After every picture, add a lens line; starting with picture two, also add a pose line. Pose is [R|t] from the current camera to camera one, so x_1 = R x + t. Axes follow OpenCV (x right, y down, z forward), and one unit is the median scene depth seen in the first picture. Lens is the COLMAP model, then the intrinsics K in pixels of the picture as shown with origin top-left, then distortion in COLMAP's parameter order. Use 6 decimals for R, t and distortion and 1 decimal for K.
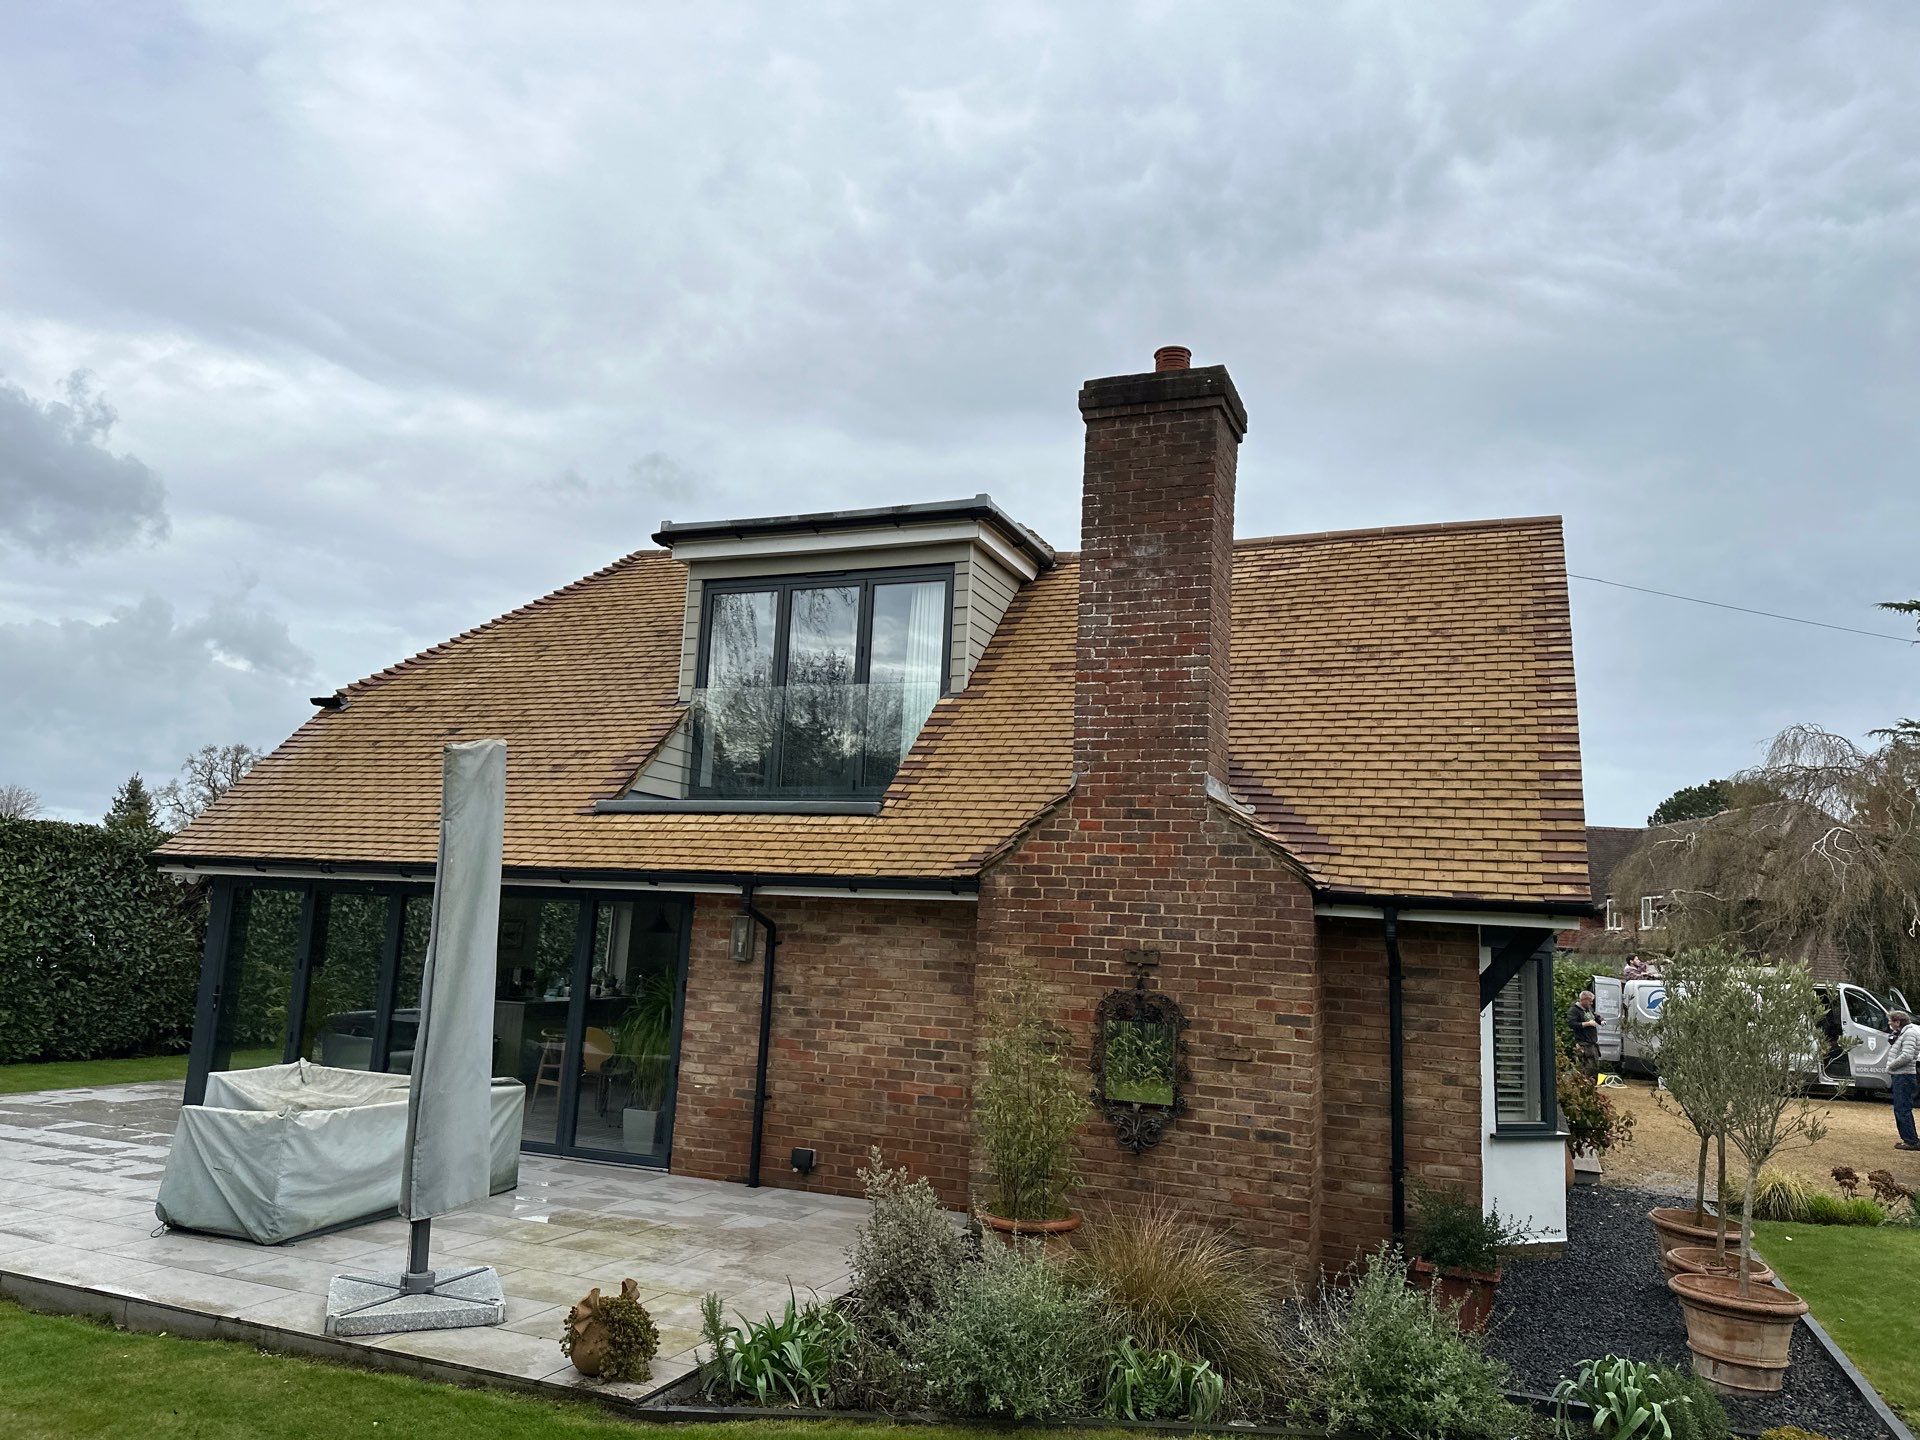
lens RADIAL K [[1303.0, 0, 955.6], [0, 1303.0, 686.0], [0, 0, 1]] dist [0.108572, -0.117274]
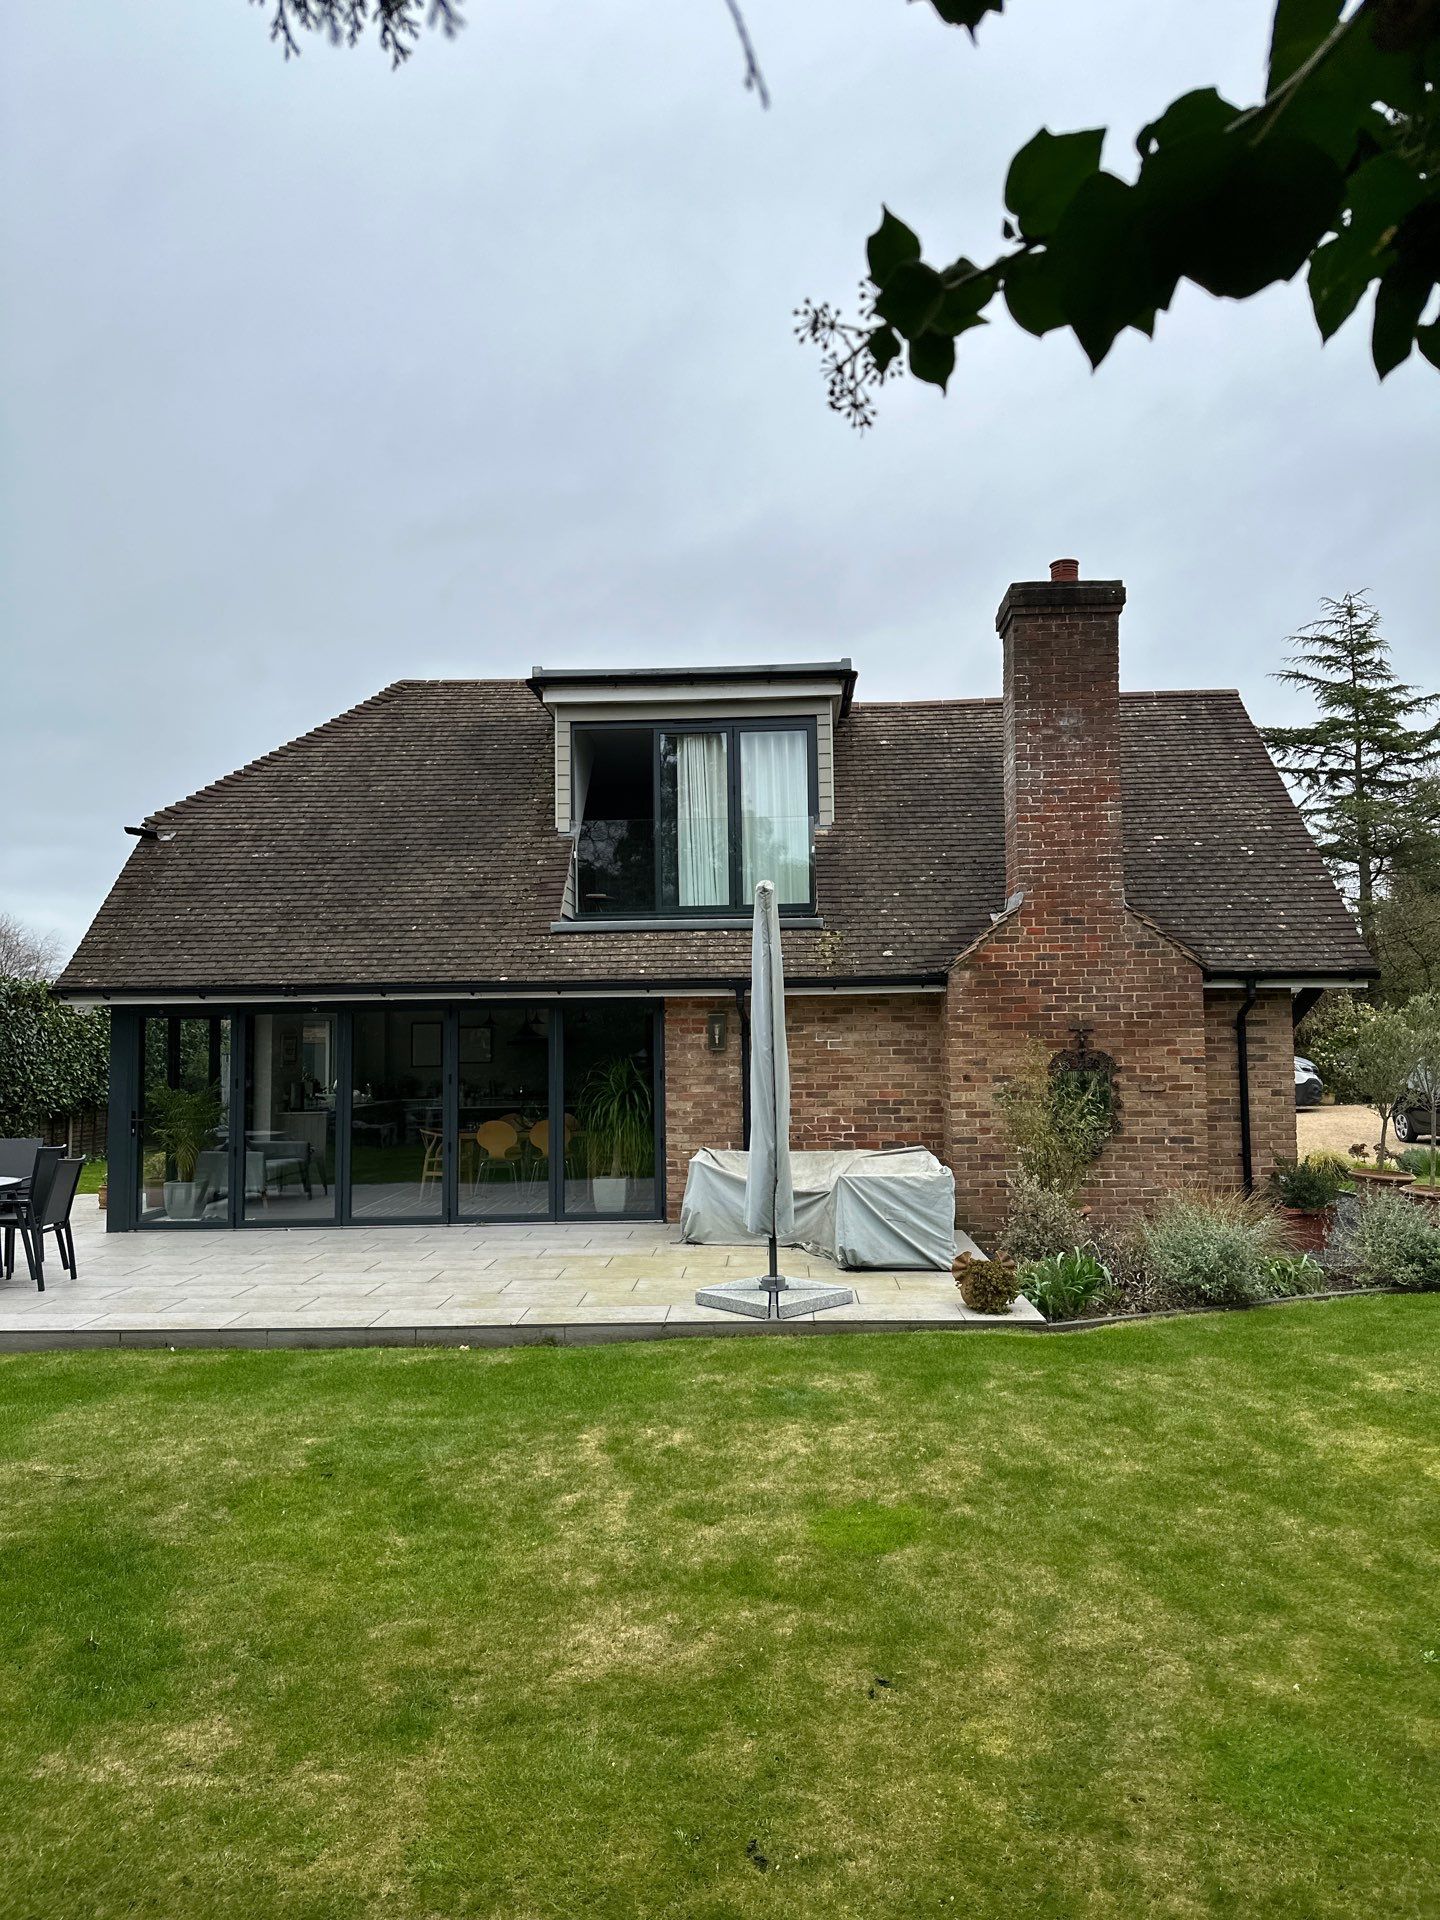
lens RADIAL K [[1303.0, 0, 716.2], [0, 1303.0, 921.4], [0, 0, 1]] dist [0.108572, -0.117274]
pose [[0.943180, -0.032642, 0.330674, -0.635855], [-0.002094, 0.994560, 0.104149, -0.040830], [-0.332275, -0.098924, 0.937981, -0.141643]]
